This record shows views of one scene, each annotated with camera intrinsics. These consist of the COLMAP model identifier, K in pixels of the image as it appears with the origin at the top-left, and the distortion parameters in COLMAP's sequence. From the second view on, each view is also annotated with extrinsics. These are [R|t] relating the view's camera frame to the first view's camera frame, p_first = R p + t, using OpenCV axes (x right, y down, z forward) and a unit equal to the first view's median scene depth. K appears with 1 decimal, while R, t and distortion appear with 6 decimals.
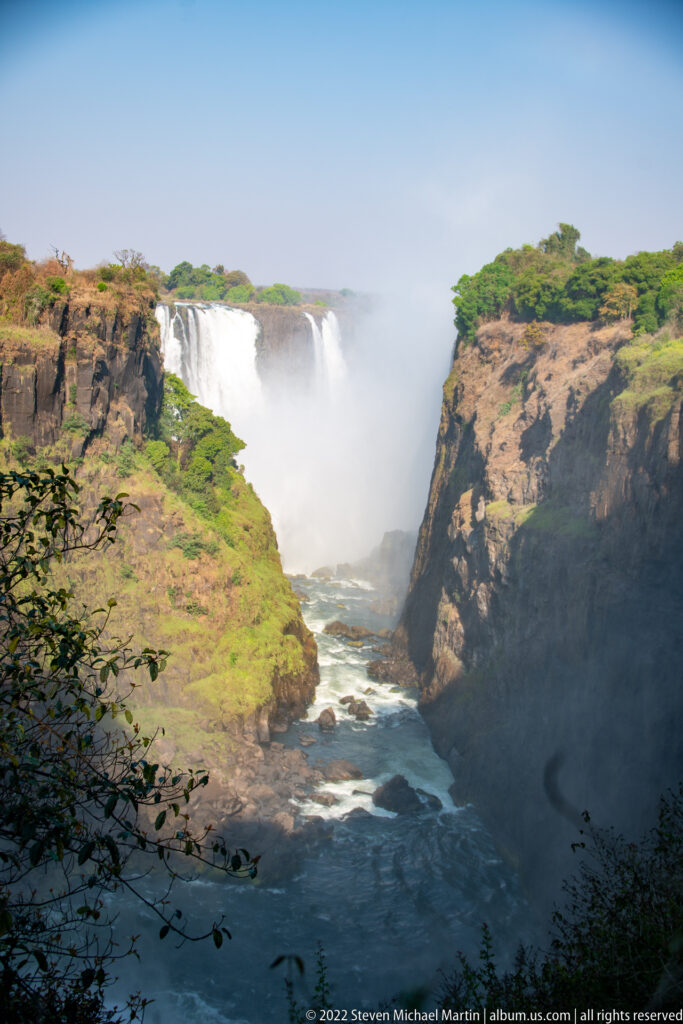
lens RADIAL K [[1275.3, 0, 334.6], [0, 1275.3, 516.7], [0, 0, 1]] dist [0.002042, 0.949894]
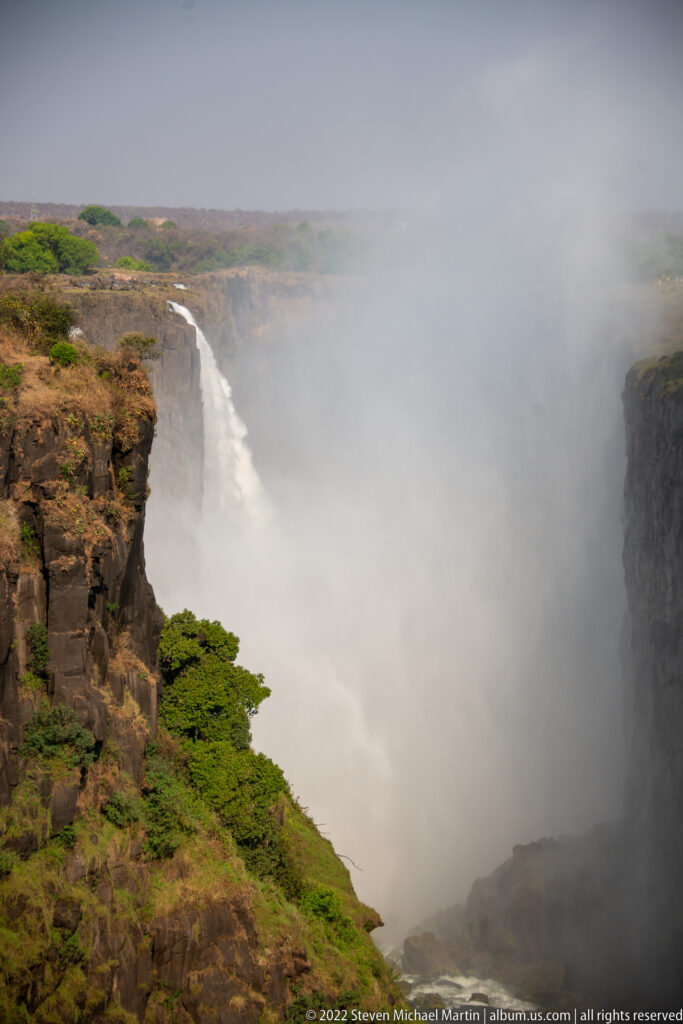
lens RADIAL K [[2838.1, 0, 341.5], [0, 2838.1, 512.0], [0, 0, 1]] dist [1.068129, -0.177570]
pose [[0.991870, -0.064655, 0.109607, -0.193542], [0.071648, 0.995556, -0.061106, -0.074064], [-0.105169, 0.068462, 0.992095, 0.148705]]
